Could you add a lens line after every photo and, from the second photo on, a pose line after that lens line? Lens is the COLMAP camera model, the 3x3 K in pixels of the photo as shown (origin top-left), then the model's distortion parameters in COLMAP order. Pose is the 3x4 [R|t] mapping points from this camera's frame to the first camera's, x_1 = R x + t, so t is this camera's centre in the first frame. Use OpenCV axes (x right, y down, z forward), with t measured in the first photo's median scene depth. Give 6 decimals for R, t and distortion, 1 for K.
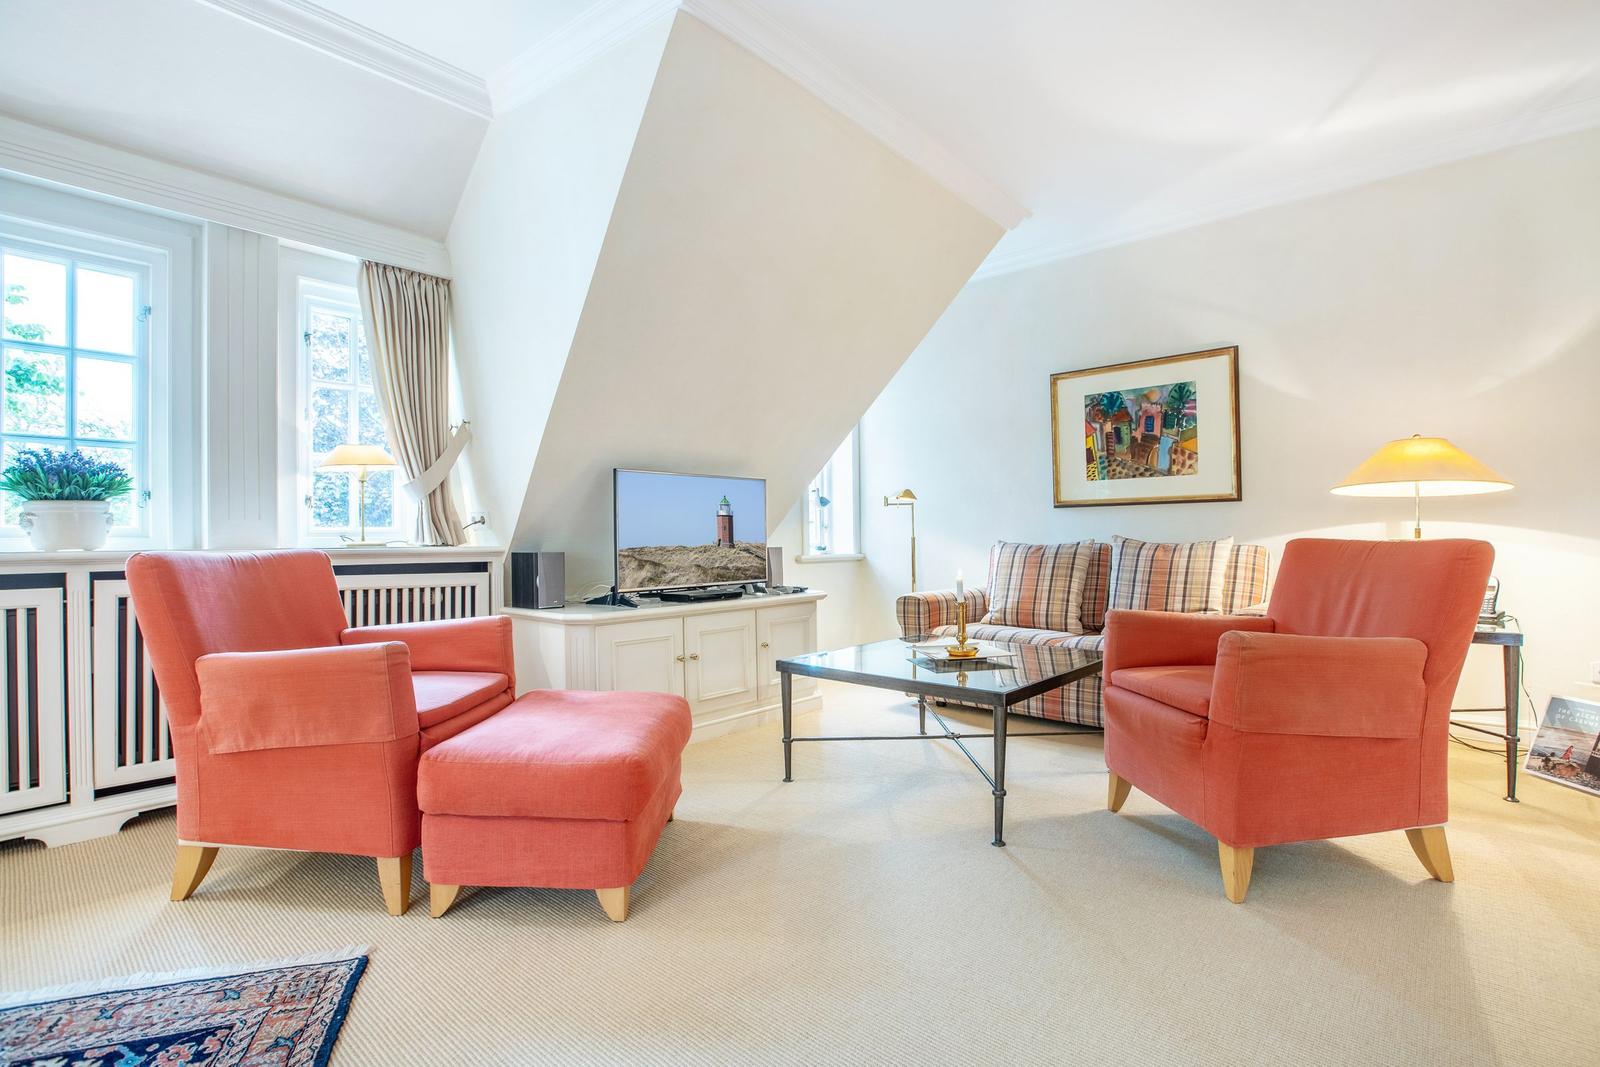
lens RADIAL K [[748.4, 0, 830.5], [0, 748.4, 536.4], [0, 0, 1]] dist [-0.028086, 0.000950]
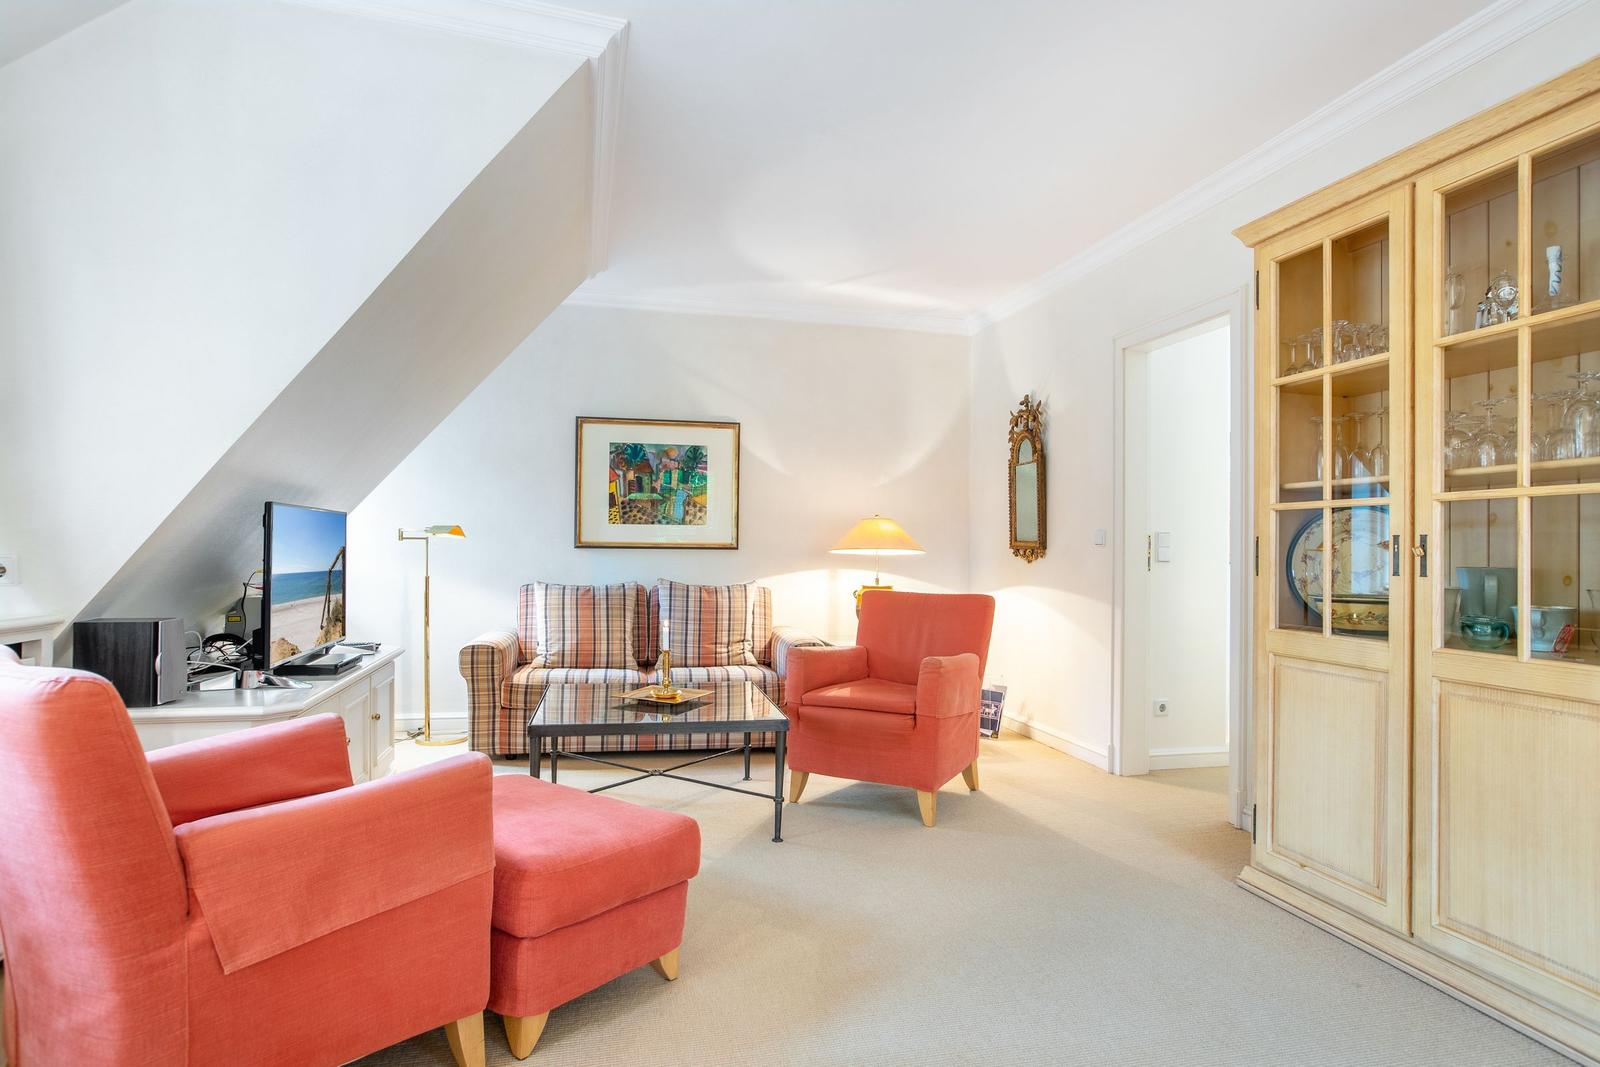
lens RADIAL K [[876.3, 0, 792.9], [0, 876.3, 546.4], [0, 0, 1]] dist [-0.024450, 0.002295]
pose [[0.593135, 0.021203, 0.804824, -0.535828], [-0.023190, 0.999688, -0.009246, -0.040021], [-0.804769, -0.013180, 0.593442, 0.063031]]
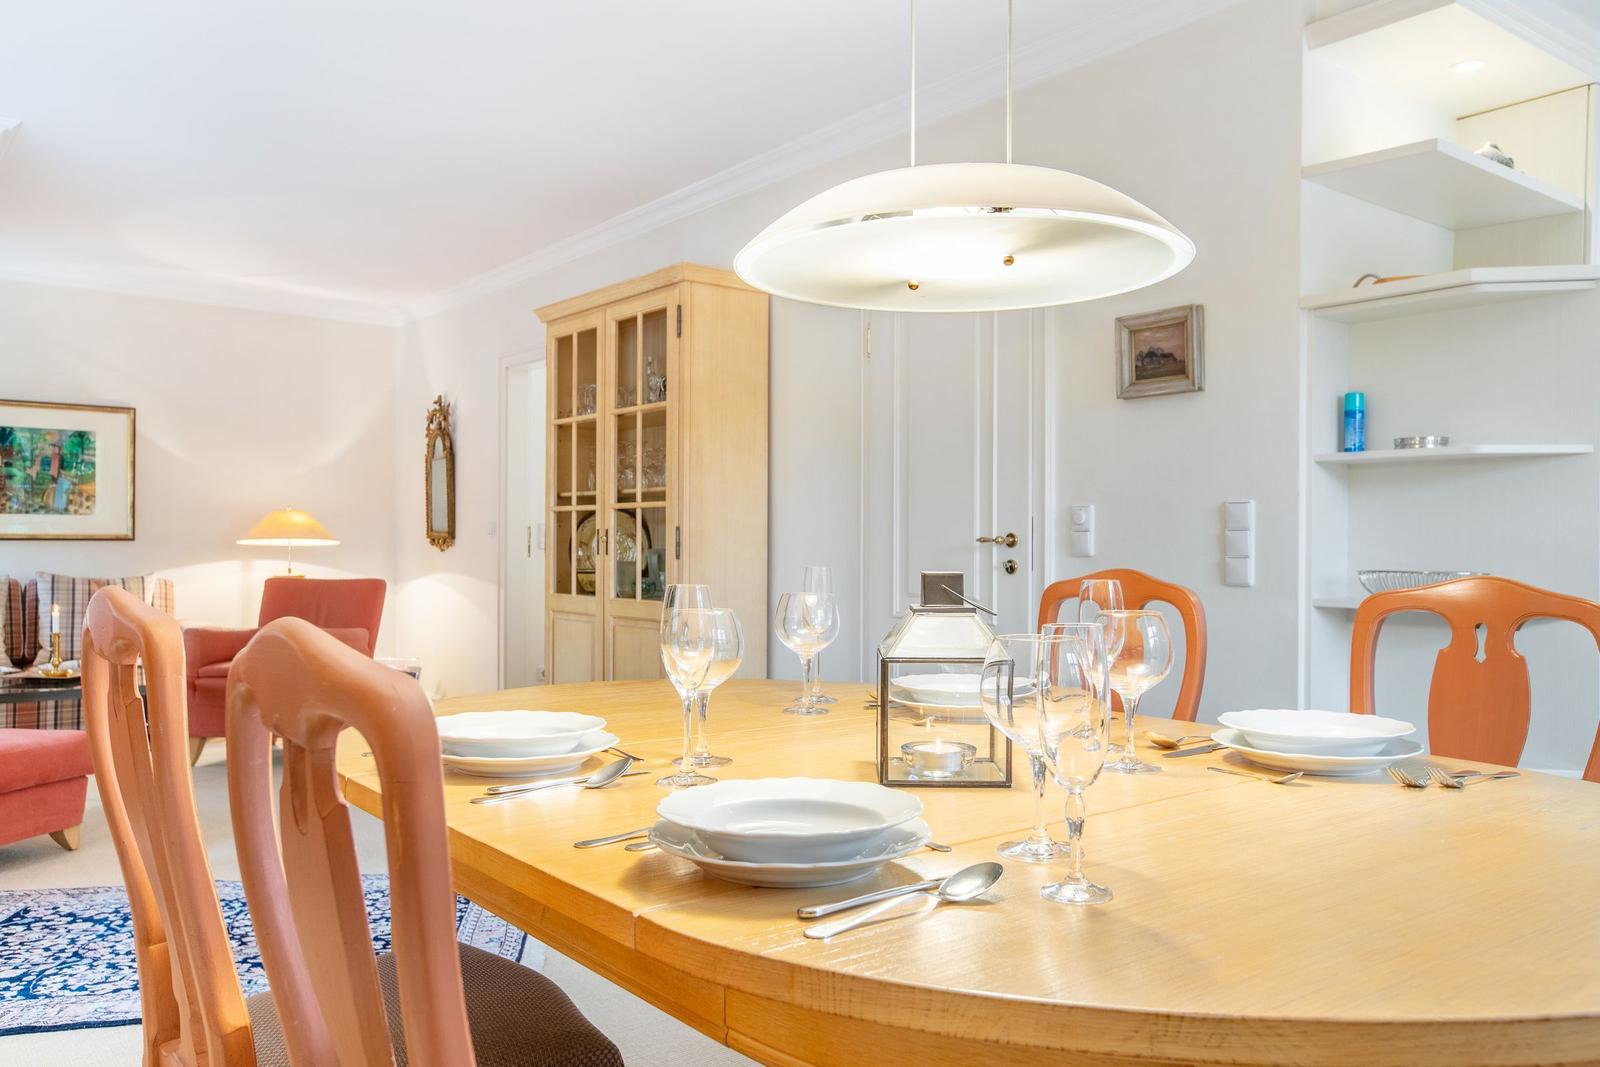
lens RADIAL K [[1219.9, 0, 795.8], [0, 1219.9, 543.9], [0, 0, 1]] dist [0.003626, 0.054611]
pose [[0.208061, 0.011479, 0.978048, -1.075847], [-0.013215, 0.999873, -0.008924, -0.037524], [-0.978027, -0.011068, 0.208187, -0.407445]]
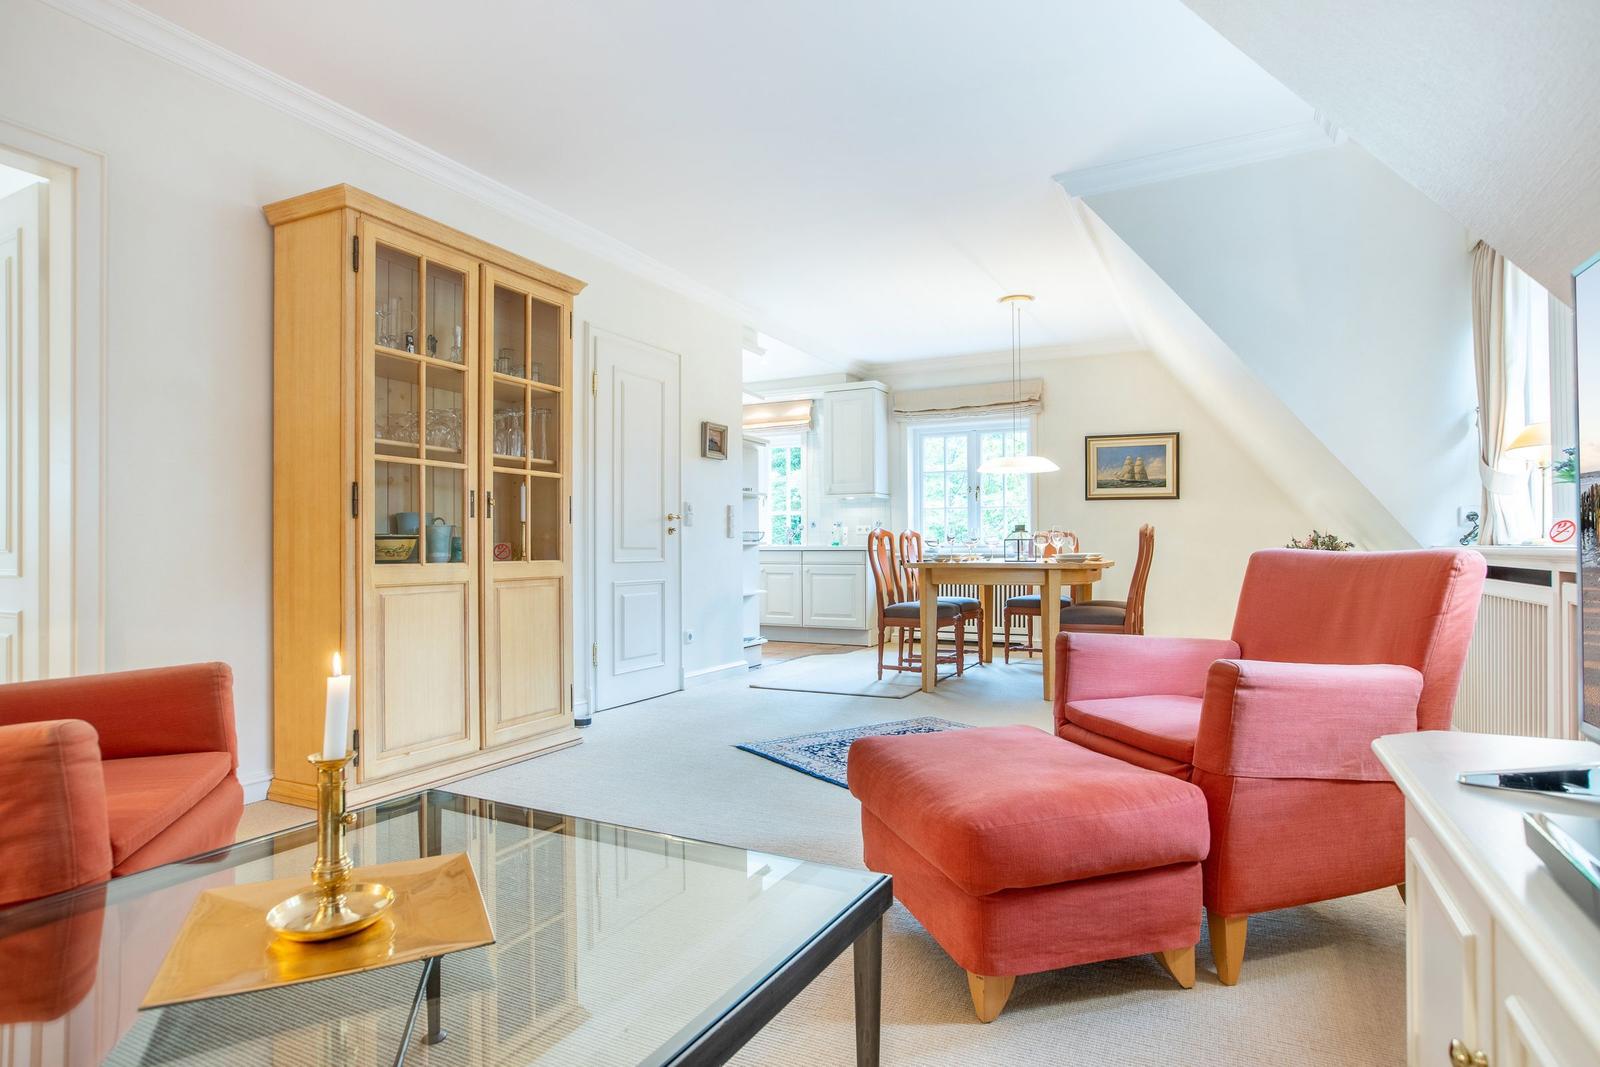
lens RADIAL K [[876.3, 0, 797.3], [0, 876.3, 537.8], [0, 0, 1]] dist [-0.024450, 0.002295]
pose [[-0.971111, 0.009439, -0.238442, 0.078313], [0.012575, 0.999853, -0.011637, 0.000290], [0.238297, -0.014300, -0.971087, 1.040653]]
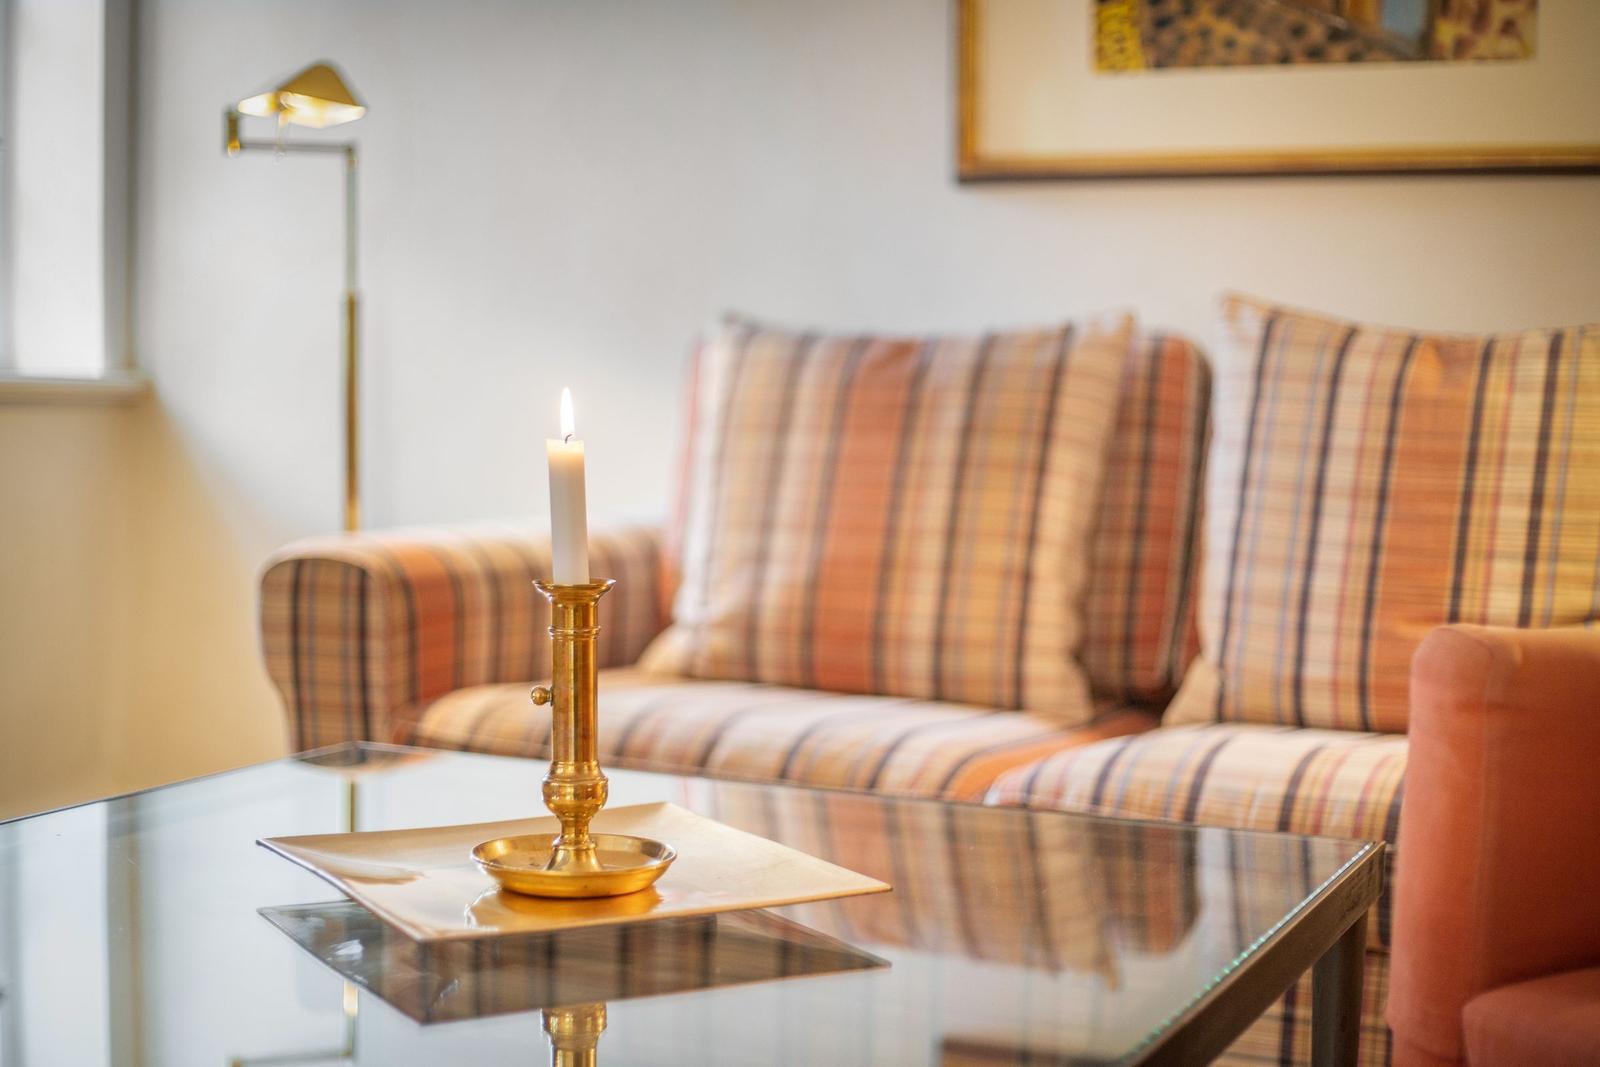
lens RADIAL K [[2334.7, 0, 808.1], [0, 2334.7, 533.9], [0, 0, 1]] dist [-0.142321, 0.000000]
pose [[0.959389, 0.005169, 0.282040, 0.053396], [-0.024368, 0.997613, 0.064606, 0.028523], [-0.281033, -0.068855, 0.957225, 0.334249]]
